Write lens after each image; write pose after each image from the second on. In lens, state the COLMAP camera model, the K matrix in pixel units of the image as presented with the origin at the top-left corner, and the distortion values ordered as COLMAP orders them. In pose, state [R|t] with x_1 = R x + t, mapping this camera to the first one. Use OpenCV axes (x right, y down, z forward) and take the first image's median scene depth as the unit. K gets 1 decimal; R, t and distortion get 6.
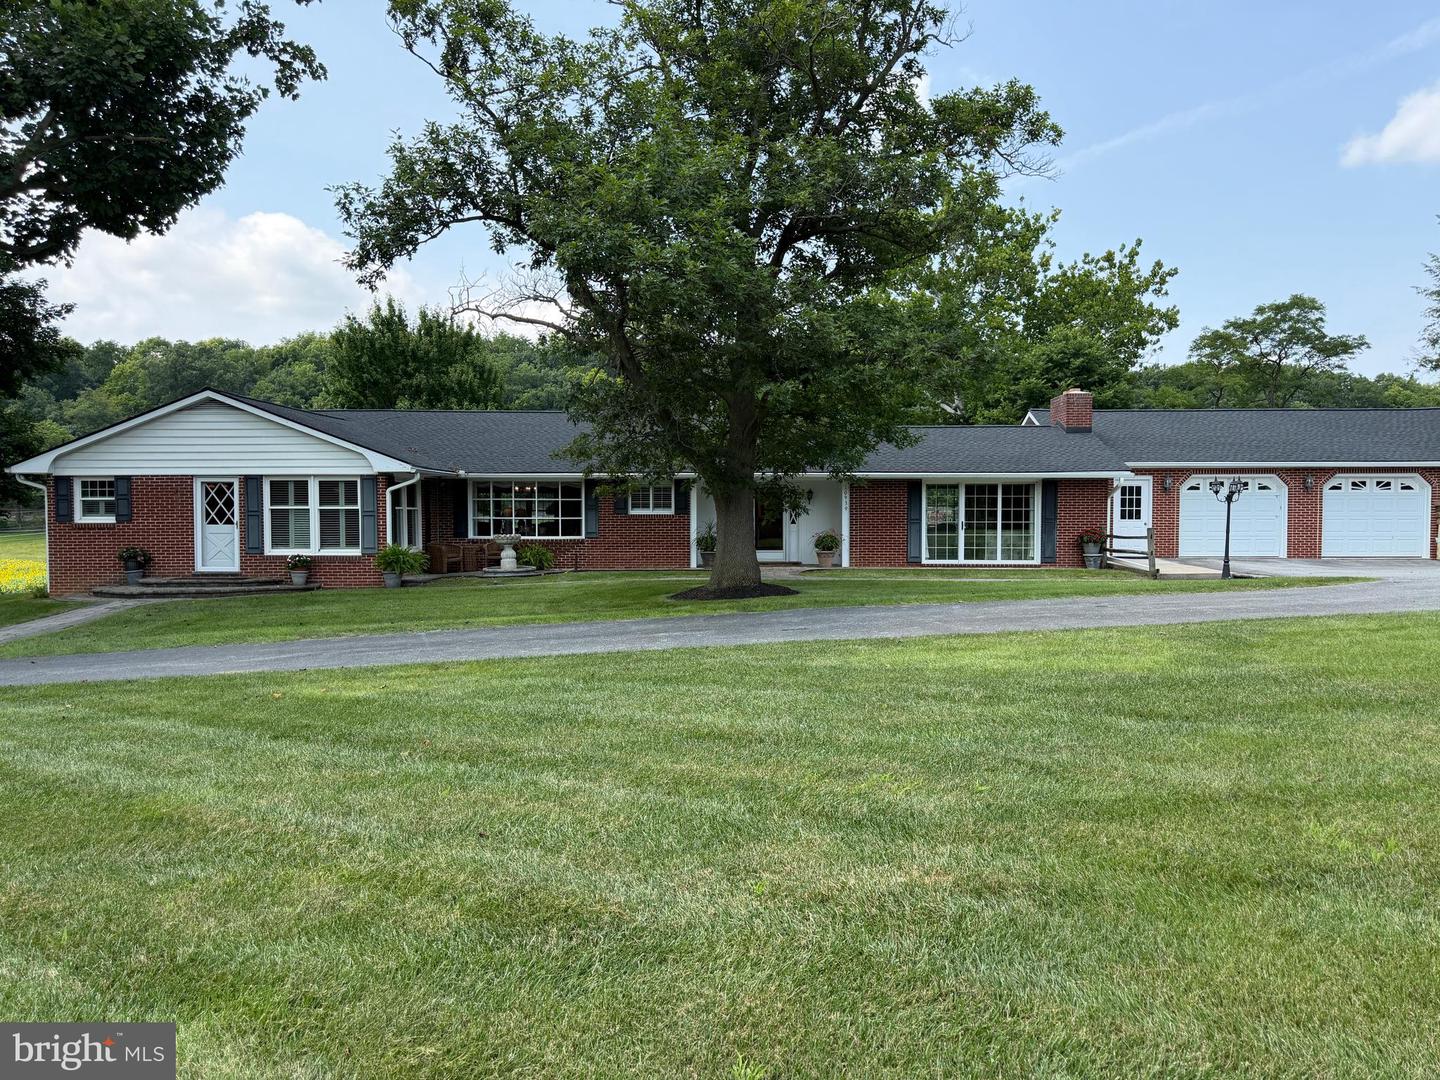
lens RADIAL K [[1008.0, 0, 720.0], [0, 1008.0, 540.0], [0, 0, 1]] dist [0.047113, -0.046284]
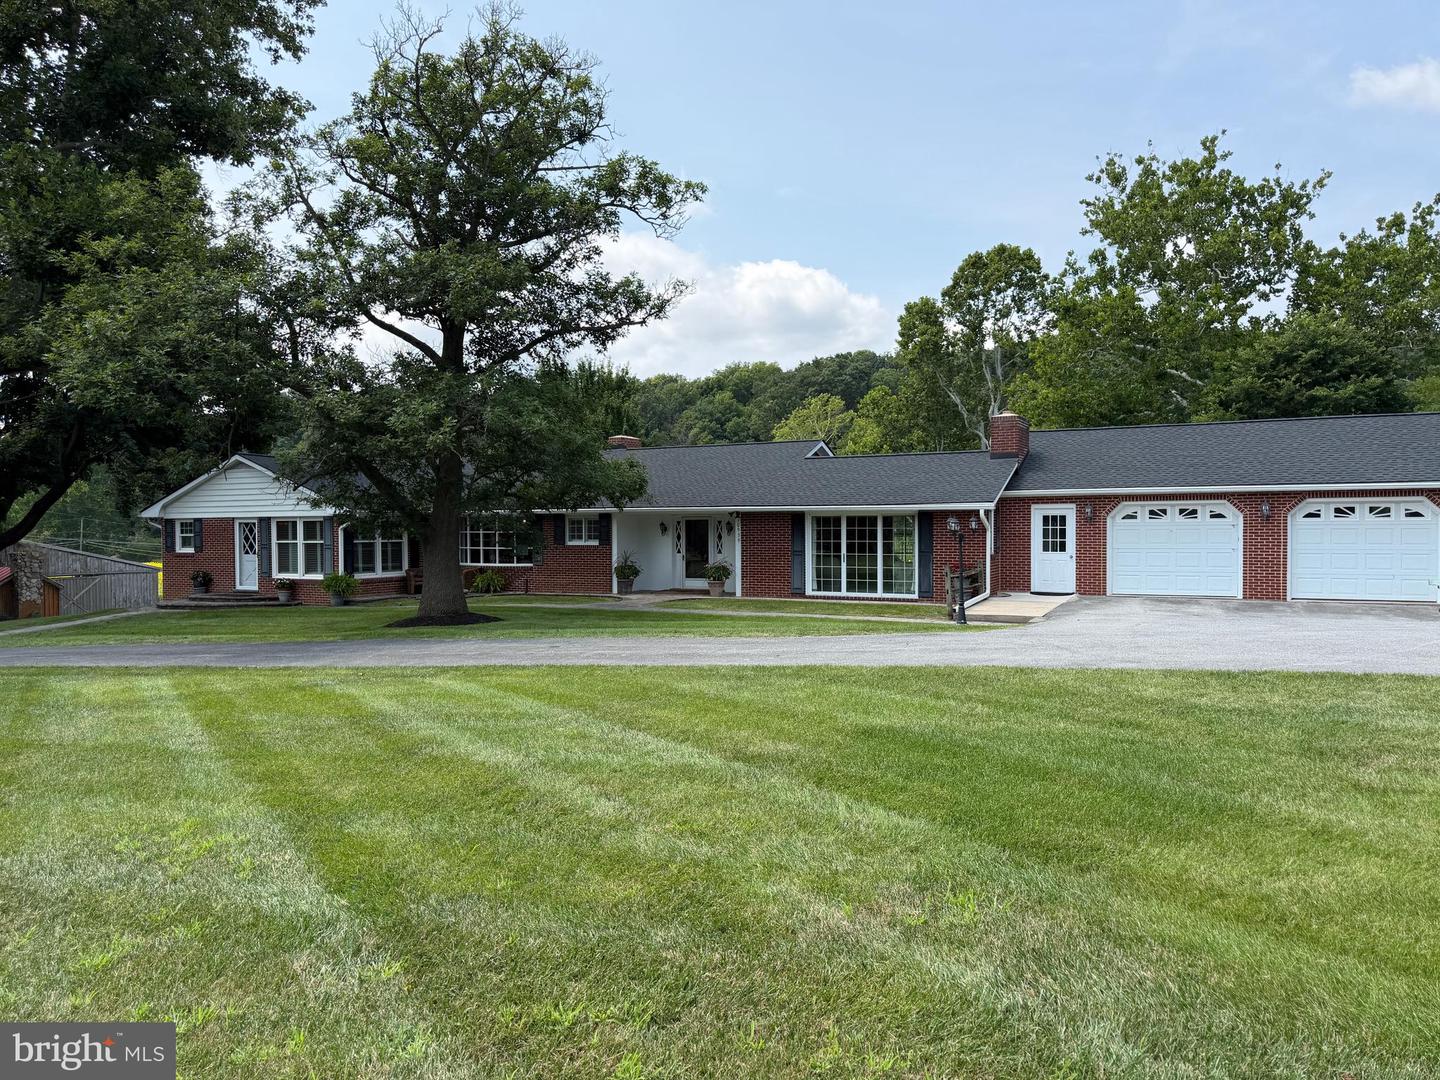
lens RADIAL K [[1005.9, 0, 723.1], [0, 1005.9, 541.3], [0, 0, 1]] dist [0.060030, -0.062068]
pose [[0.905225, 0.001774, -0.424930, 0.555077], [-0.005541, 0.999956, -0.007628, -0.022454], [0.424897, 0.009259, 0.905194, 0.053400]]
